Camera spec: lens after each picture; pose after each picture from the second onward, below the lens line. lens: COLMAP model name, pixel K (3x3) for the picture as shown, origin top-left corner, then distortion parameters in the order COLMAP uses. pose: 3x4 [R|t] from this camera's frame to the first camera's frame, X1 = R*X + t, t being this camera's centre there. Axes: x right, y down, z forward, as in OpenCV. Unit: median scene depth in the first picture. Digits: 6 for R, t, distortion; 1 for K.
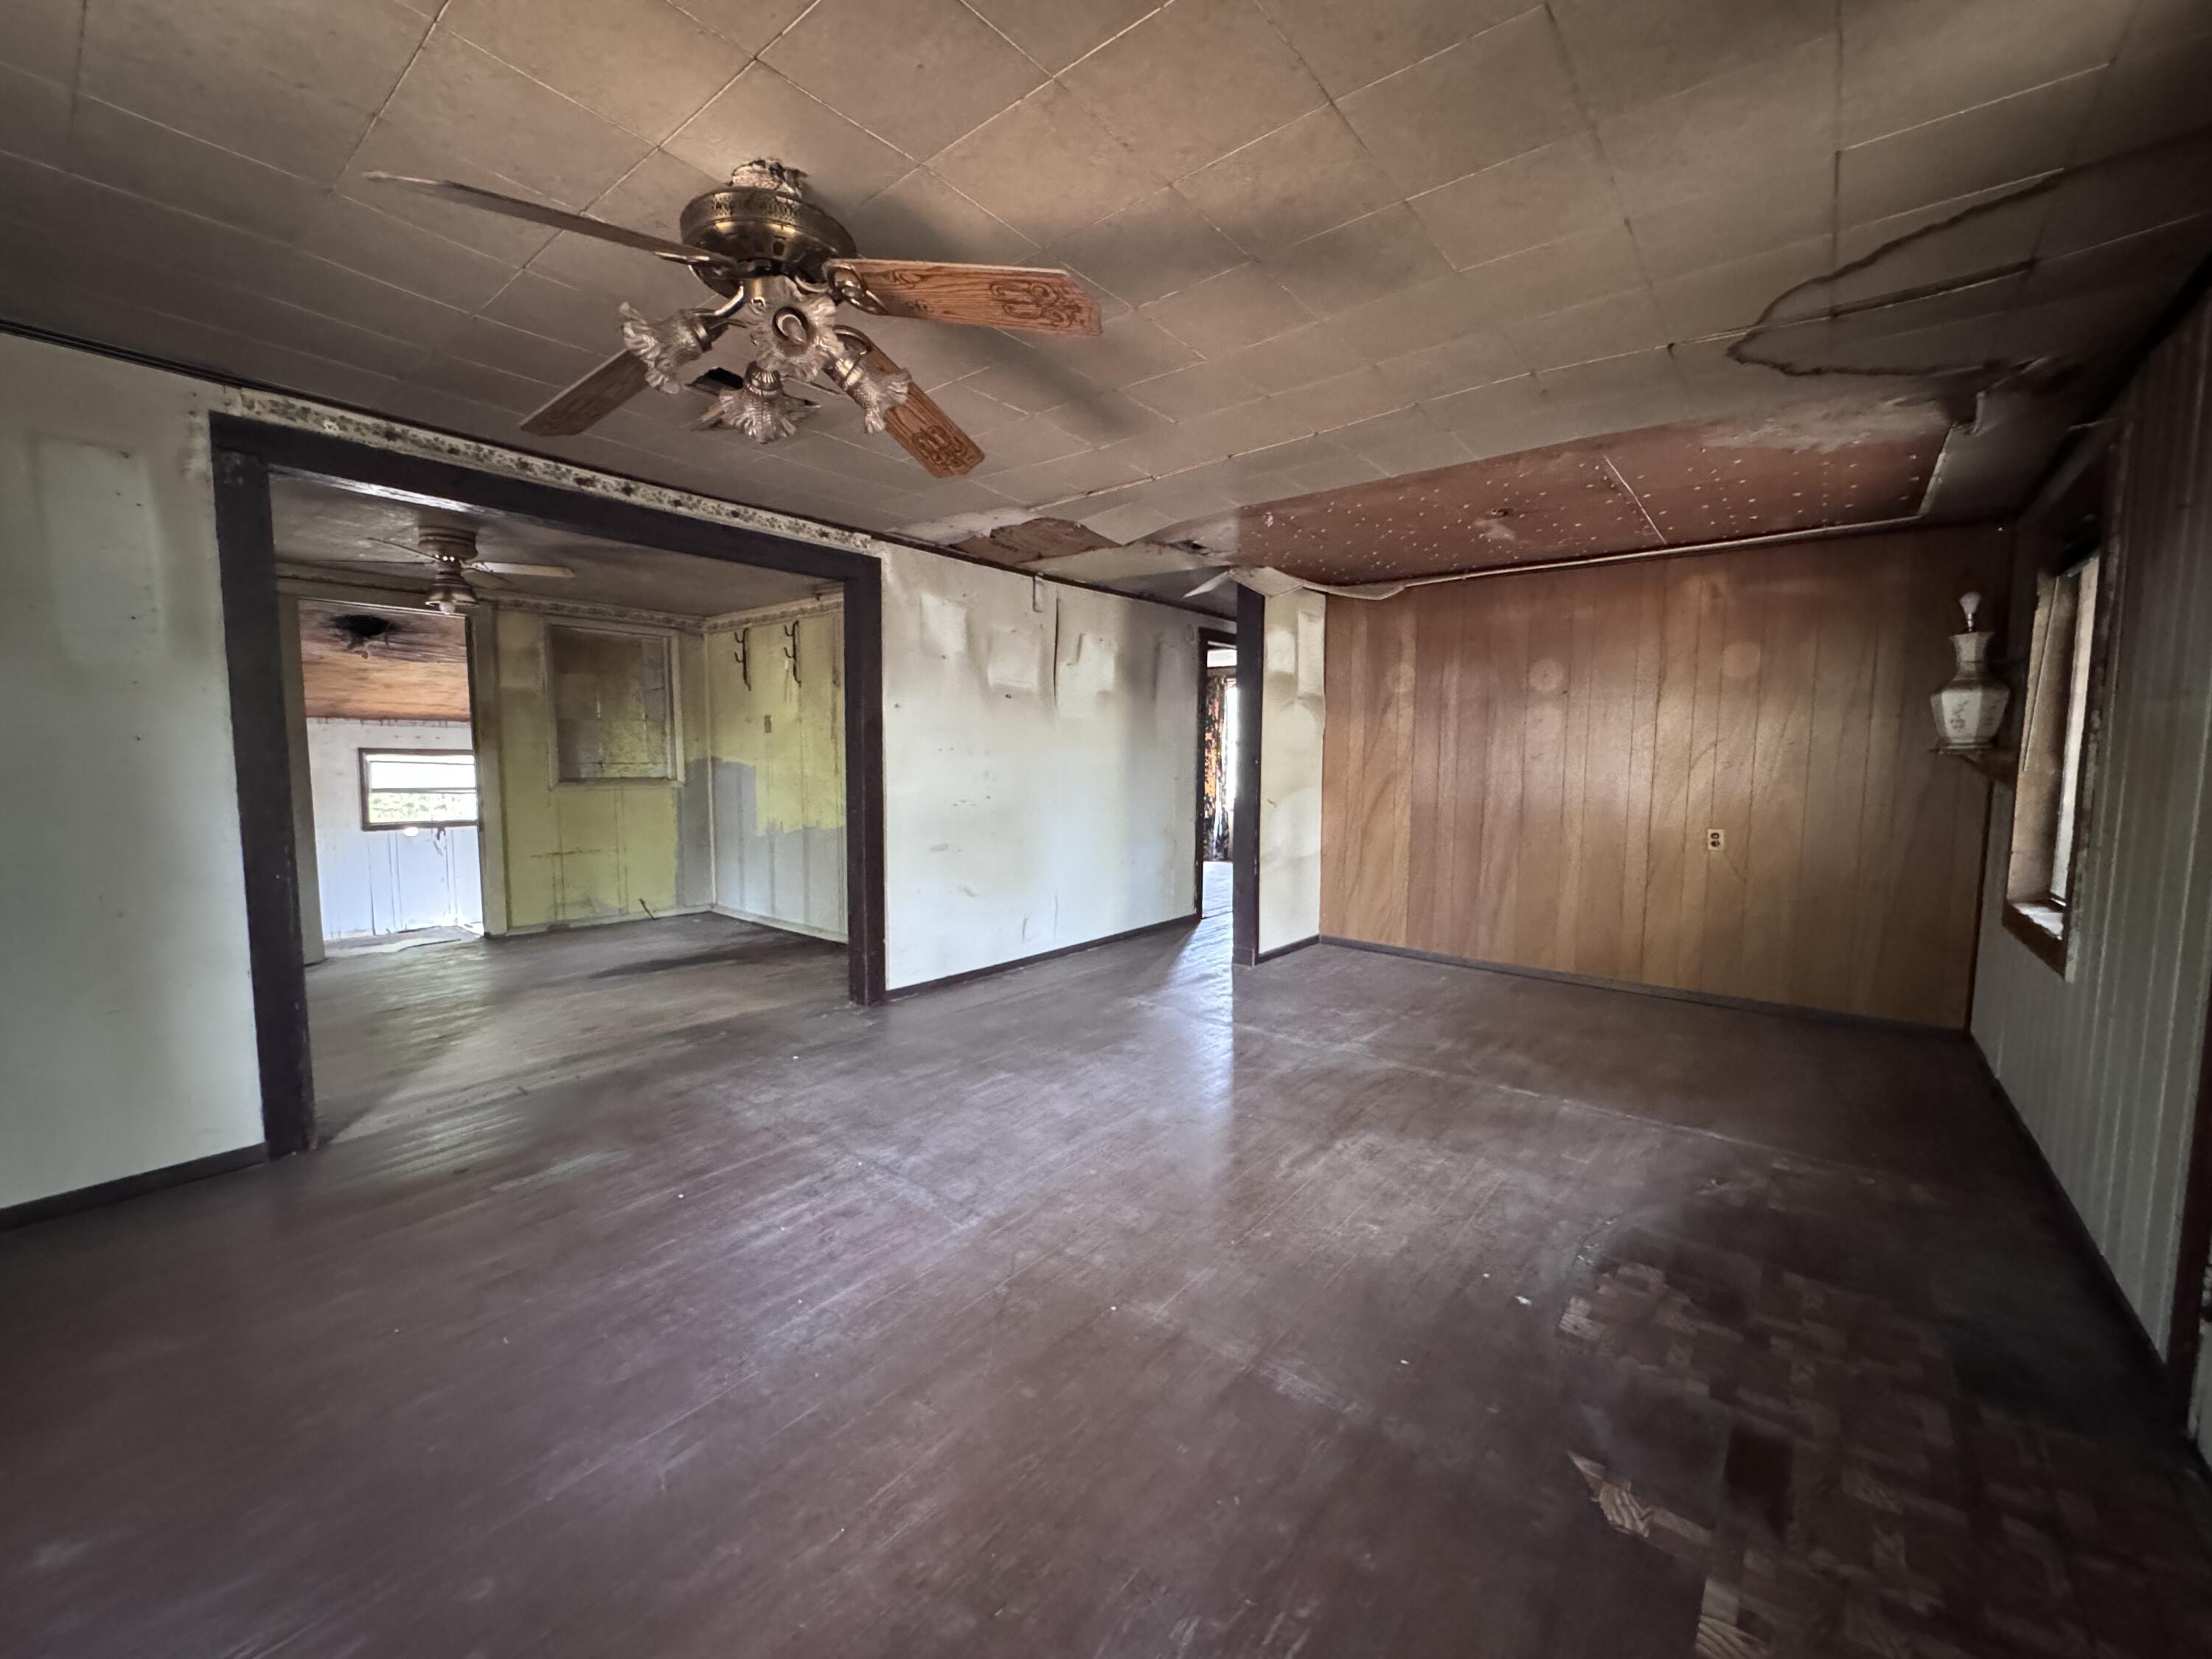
lens RADIAL K [[880.2, 0, 1103.9], [0, 880.2, 832.8], [0, 0, 1]] dist [-0.001737, -0.000068]
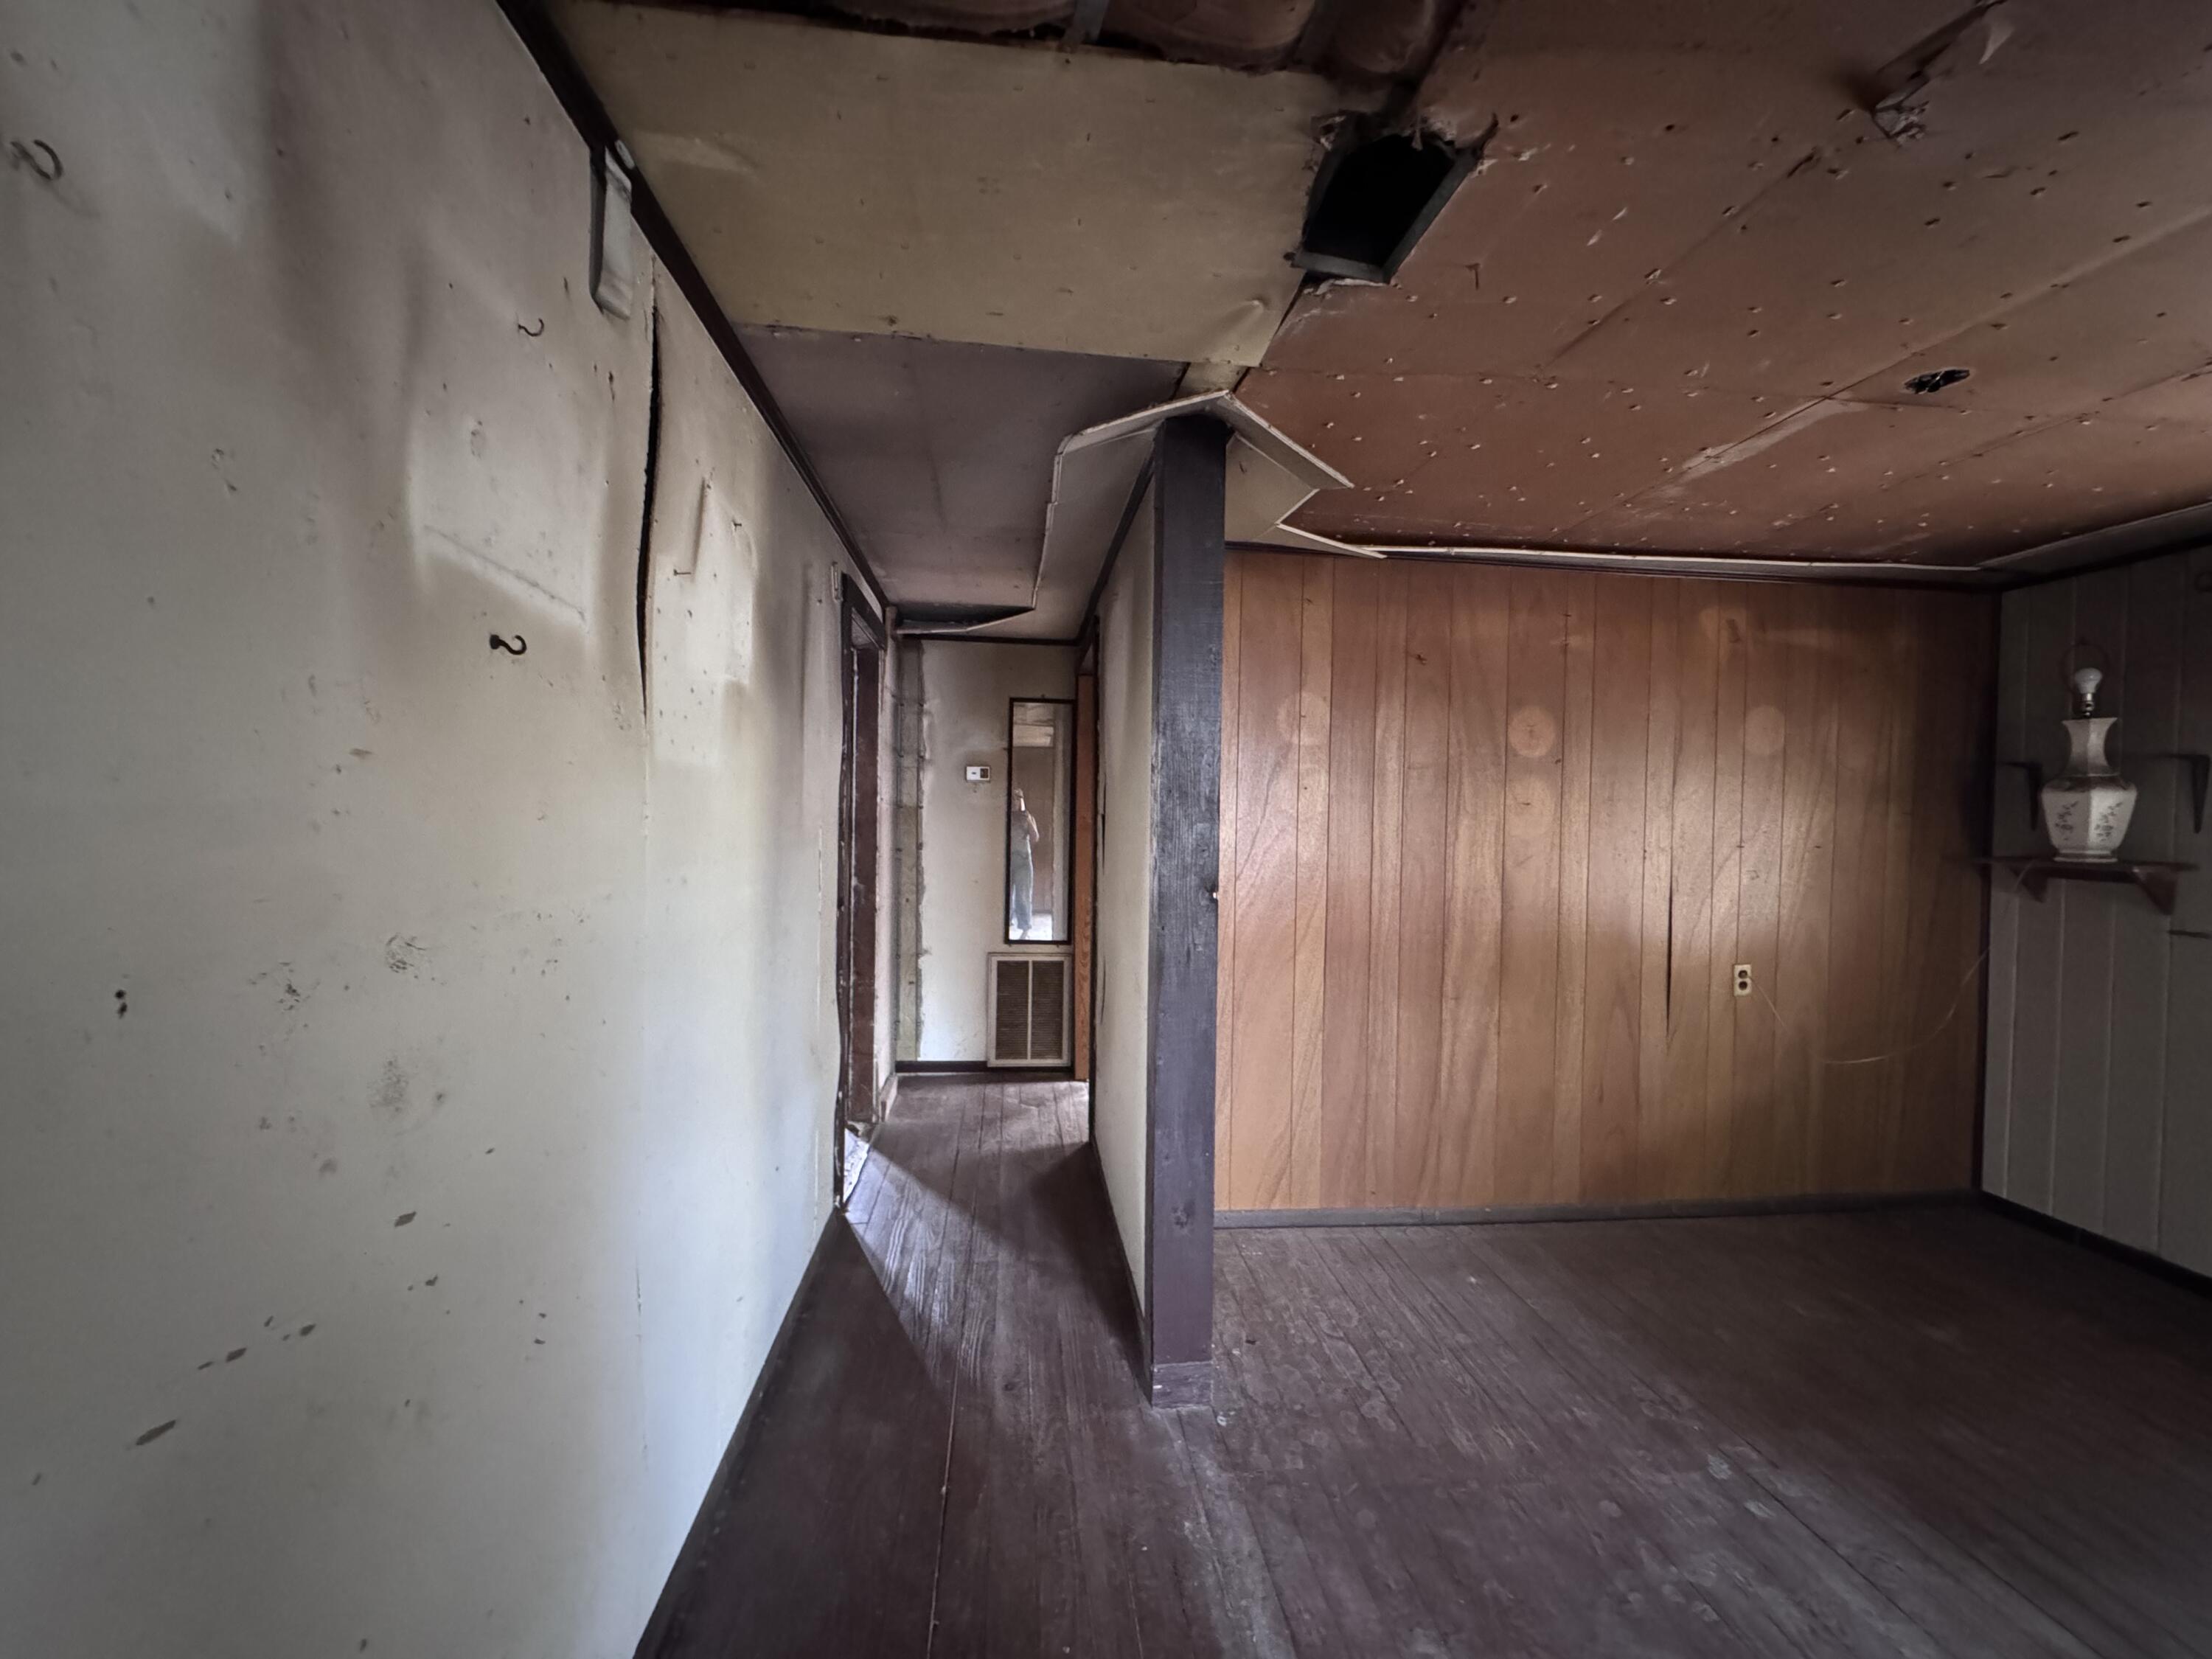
lens RADIAL K [[881.4, 0, 1100.9], [0, 881.4, 823.9], [0, 0, 1]] dist [0.000725, 0.000358]
pose [[0.710263, -0.002004, 0.703933, -0.177237], [0.048754, 0.997735, -0.046352, -0.114078], [-0.702246, 0.067241, 0.708752, 0.881907]]
